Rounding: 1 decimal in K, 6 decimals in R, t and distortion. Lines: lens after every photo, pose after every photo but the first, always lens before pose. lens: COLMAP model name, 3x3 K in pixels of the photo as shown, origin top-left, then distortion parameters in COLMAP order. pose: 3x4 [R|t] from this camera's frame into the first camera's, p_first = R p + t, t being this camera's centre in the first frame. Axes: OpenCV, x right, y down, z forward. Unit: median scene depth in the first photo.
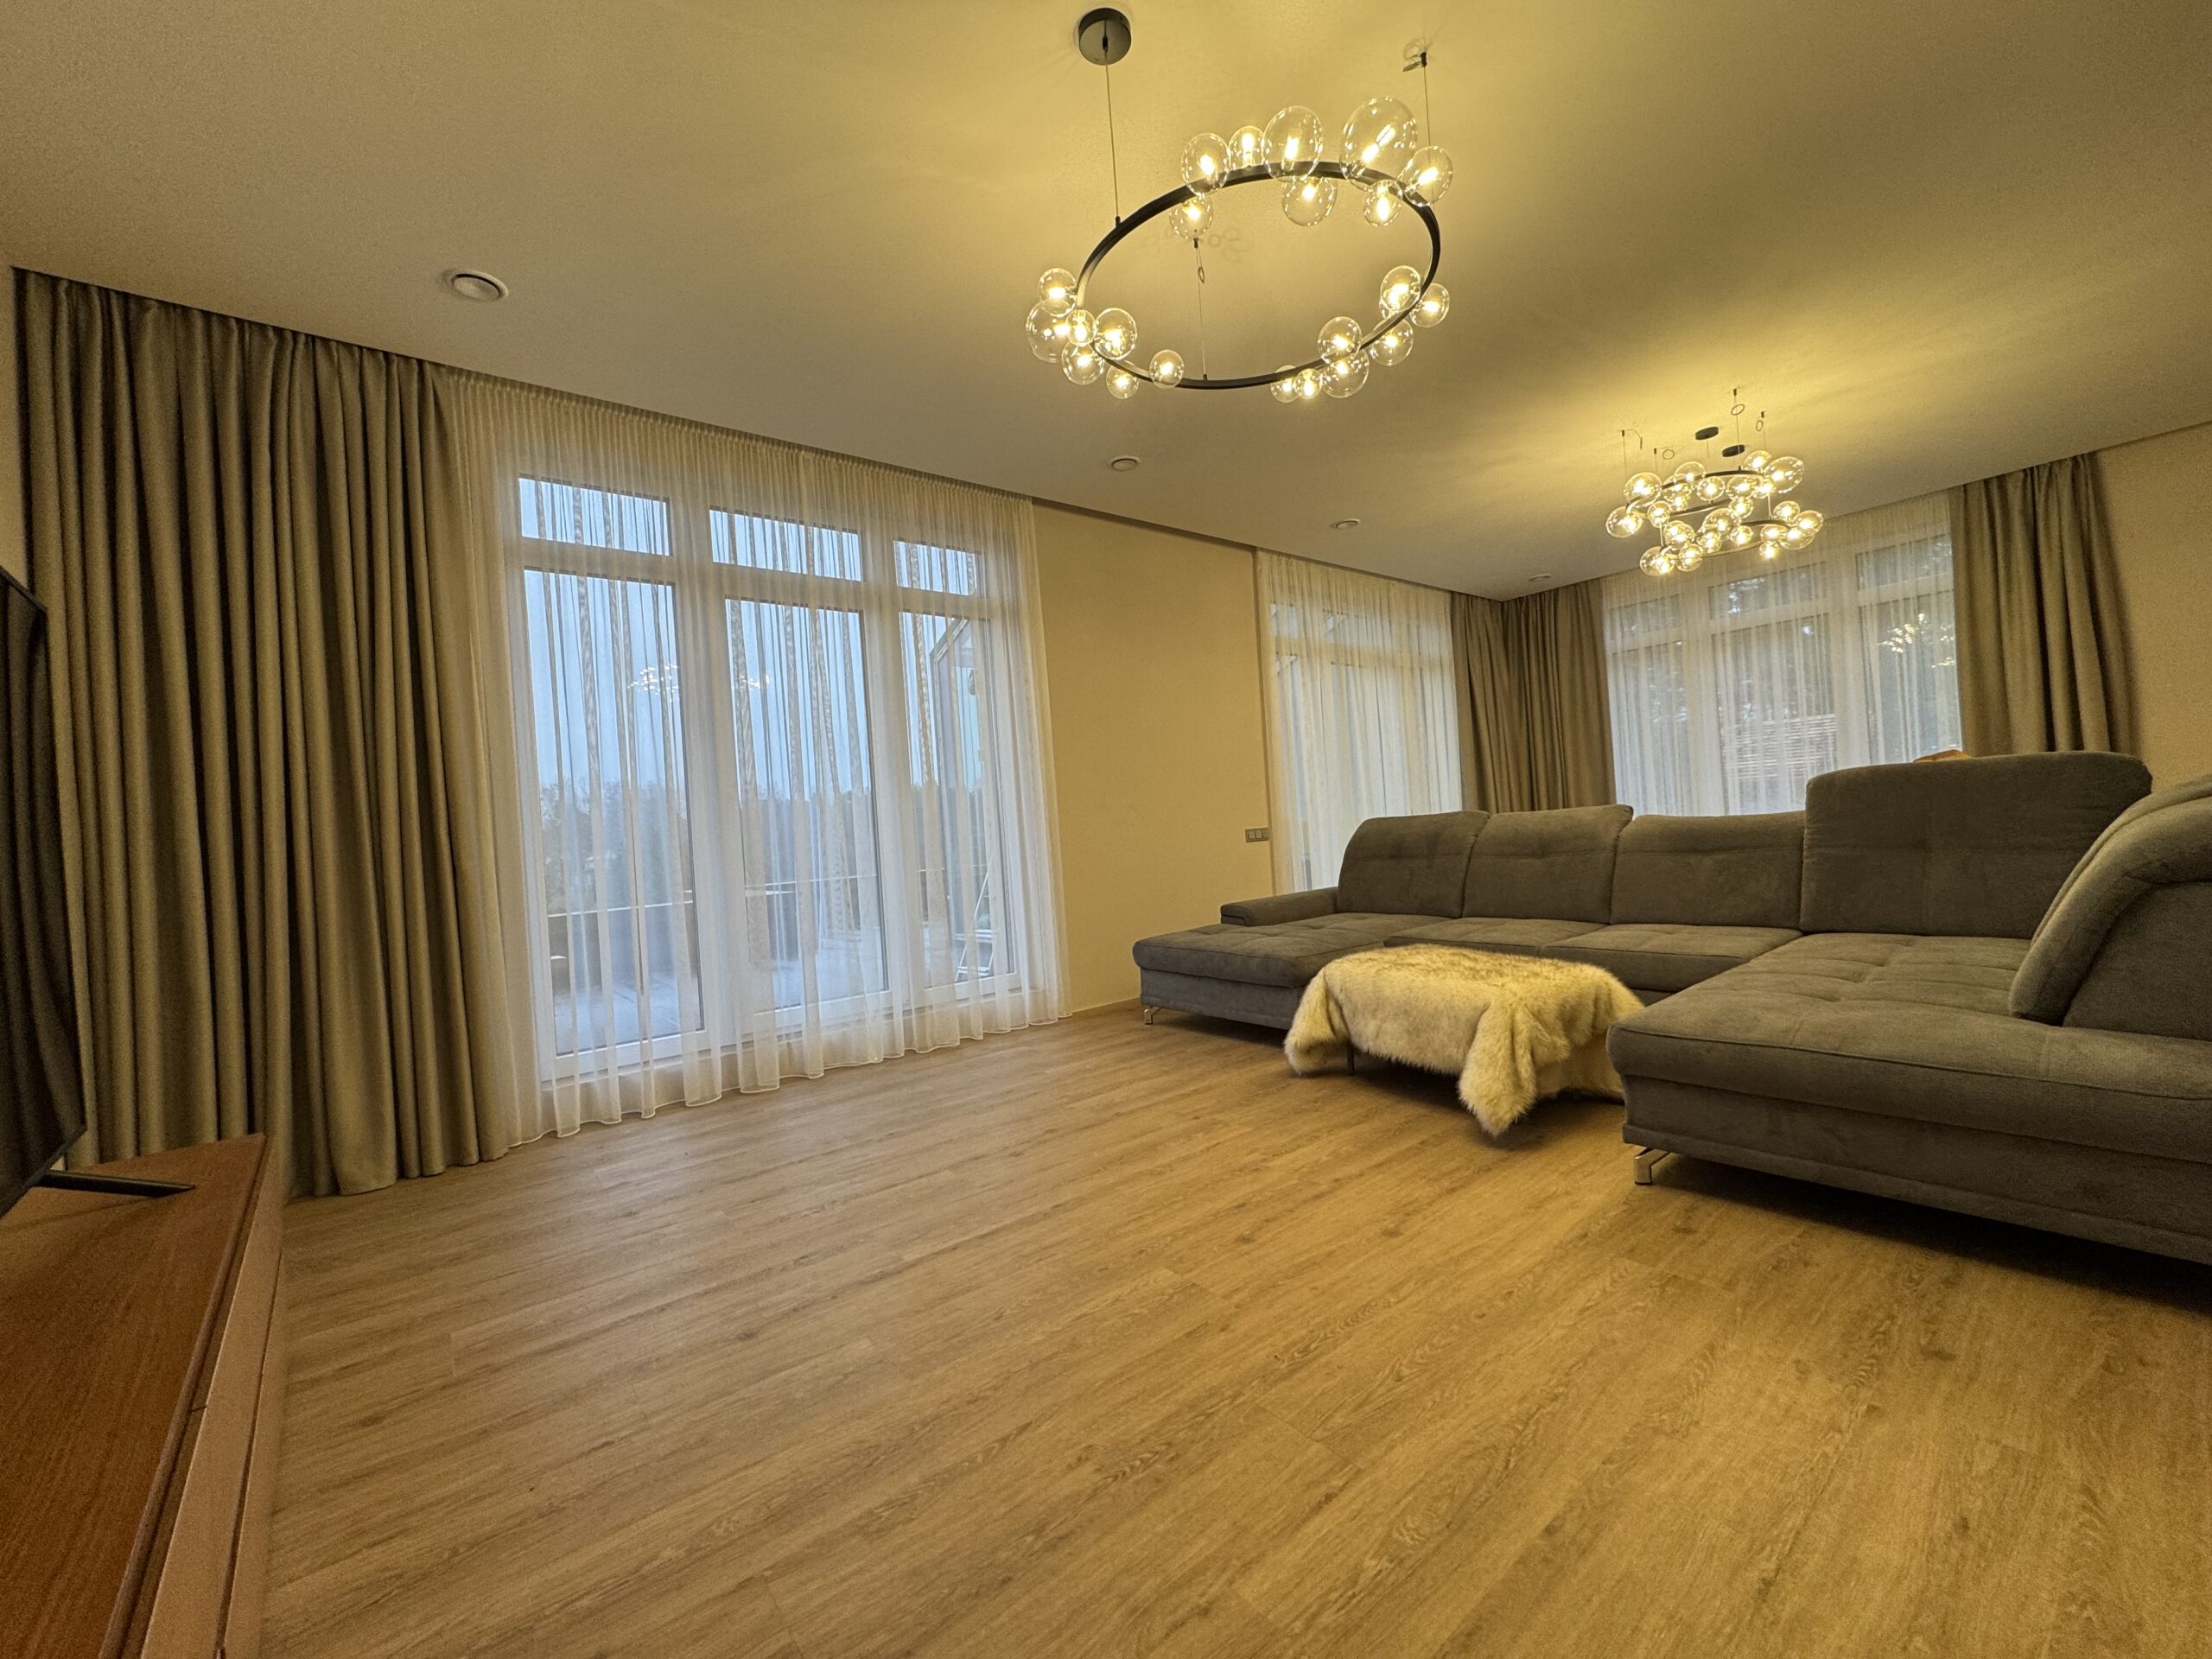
lens RADIAL K [[875.0, 0, 1106.0], [0, 875.0, 829.5], [0, 0, 1]] dist [0.000531, -0.000025]
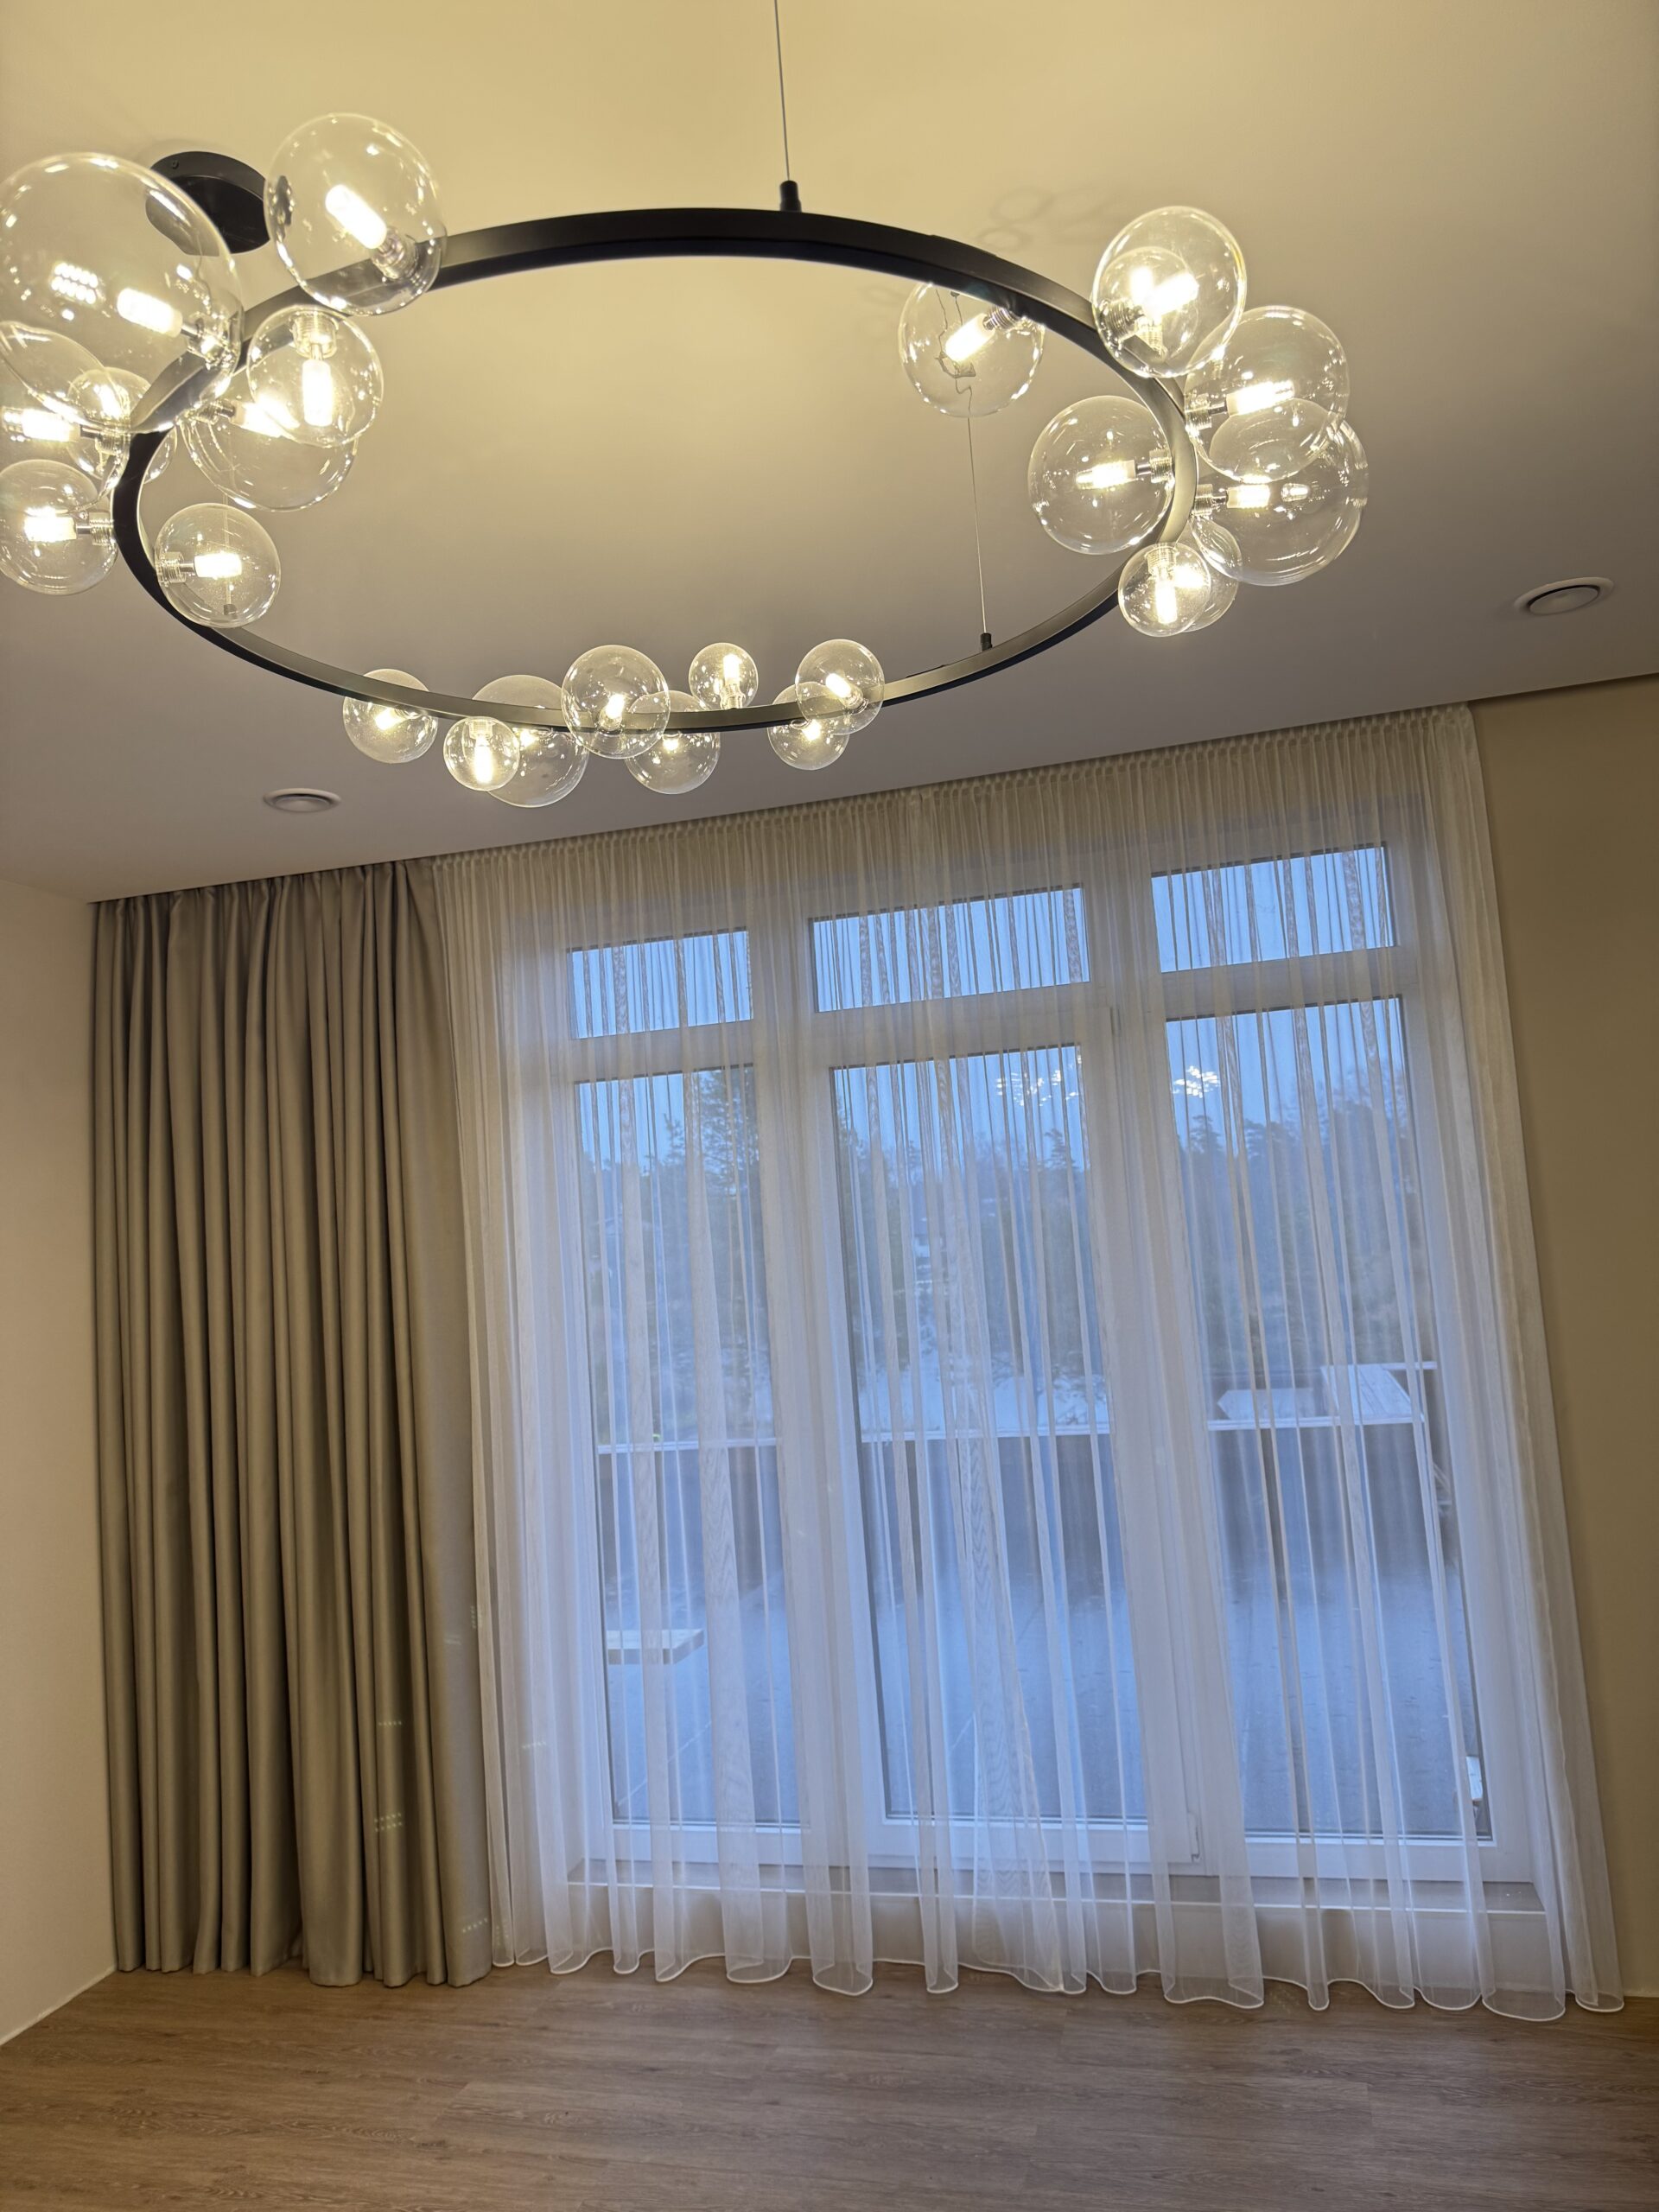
lens RADIAL K [[1556.8, 0, 823.9], [0, 1556.8, 1114.1], [0, 0, 1]] dist [0.013114, -0.005451]
pose [[0.609050, -0.147909, -0.779218, 0.375176], [0.005025, 0.983157, -0.182693, -0.038559], [0.793116, 0.107353, 0.599535, 0.358837]]
